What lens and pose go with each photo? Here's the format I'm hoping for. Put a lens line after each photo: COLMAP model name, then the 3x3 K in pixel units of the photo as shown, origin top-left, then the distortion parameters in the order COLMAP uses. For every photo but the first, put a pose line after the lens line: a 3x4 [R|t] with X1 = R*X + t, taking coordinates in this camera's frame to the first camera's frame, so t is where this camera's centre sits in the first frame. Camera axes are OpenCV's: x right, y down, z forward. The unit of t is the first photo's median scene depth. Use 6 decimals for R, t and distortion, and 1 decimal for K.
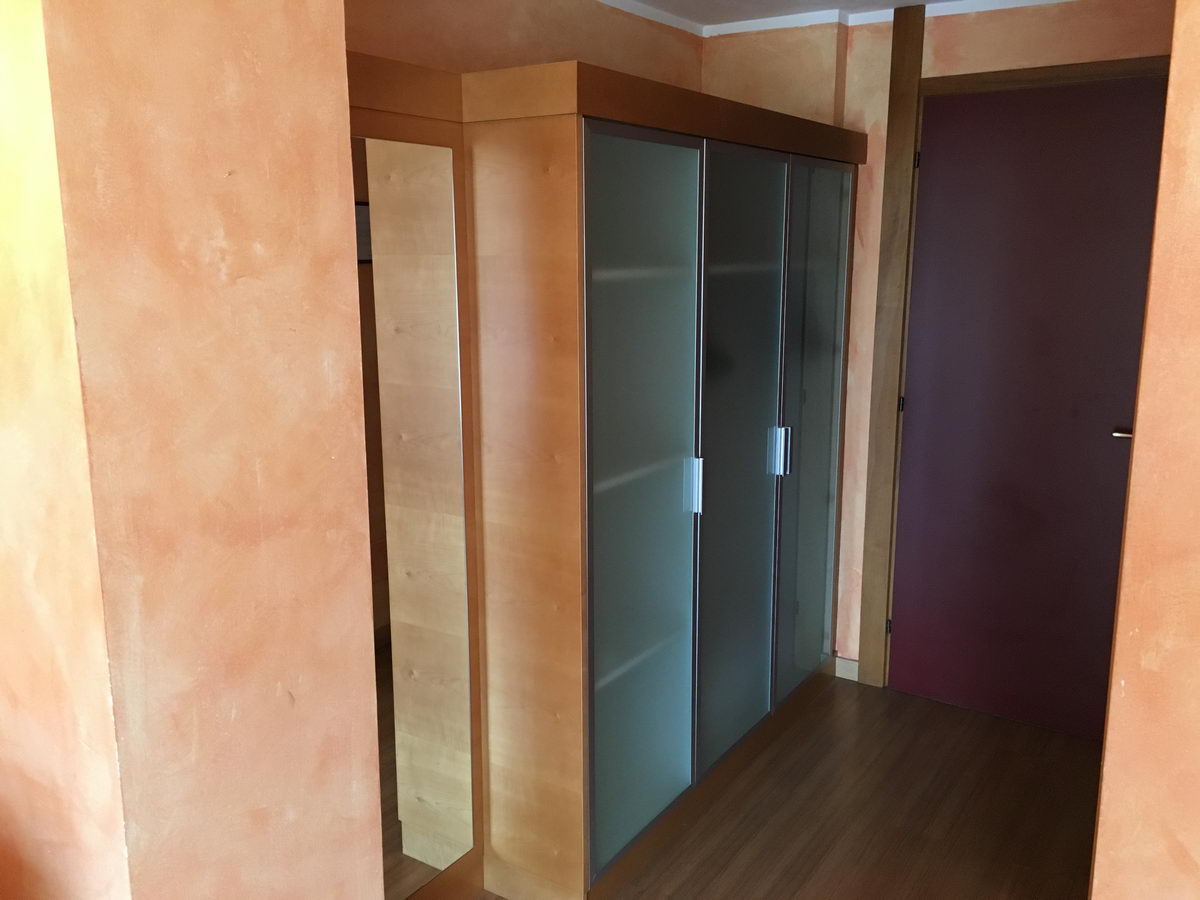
lens RADIAL K [[1021.2, 0, 598.9], [0, 1021.2, 448.6], [0, 0, 1]] dist [0.089858, -0.115513]
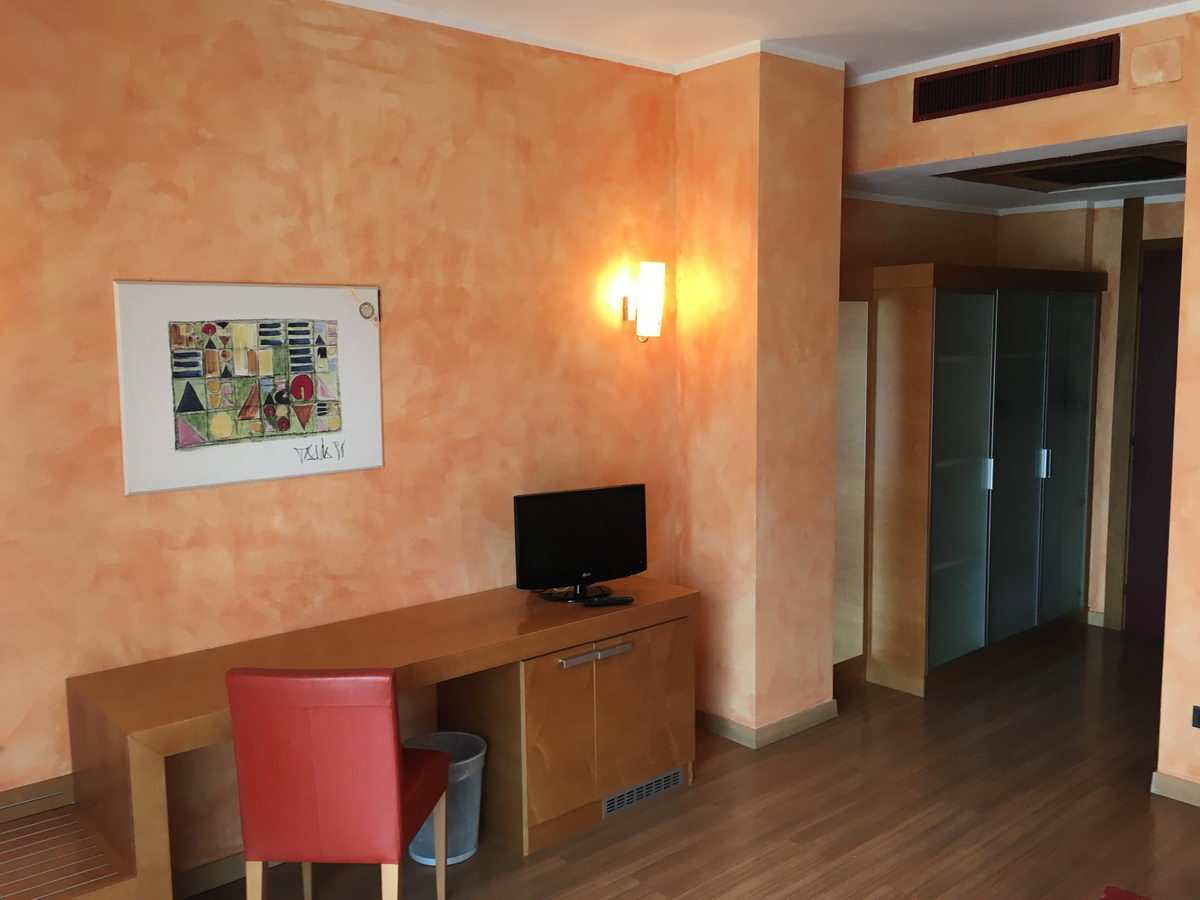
lens RADIAL K [[1021.2, 0, 599.2], [0, 1021.2, 452.7], [0, 0, 1]] dist [0.089858, -0.115513]
pose [[0.963706, 0.021810, -0.266074, -0.086174], [-0.042384, 0.996516, -0.071827, 0.159339], [0.263580, 0.080497, 0.961273, -0.947891]]
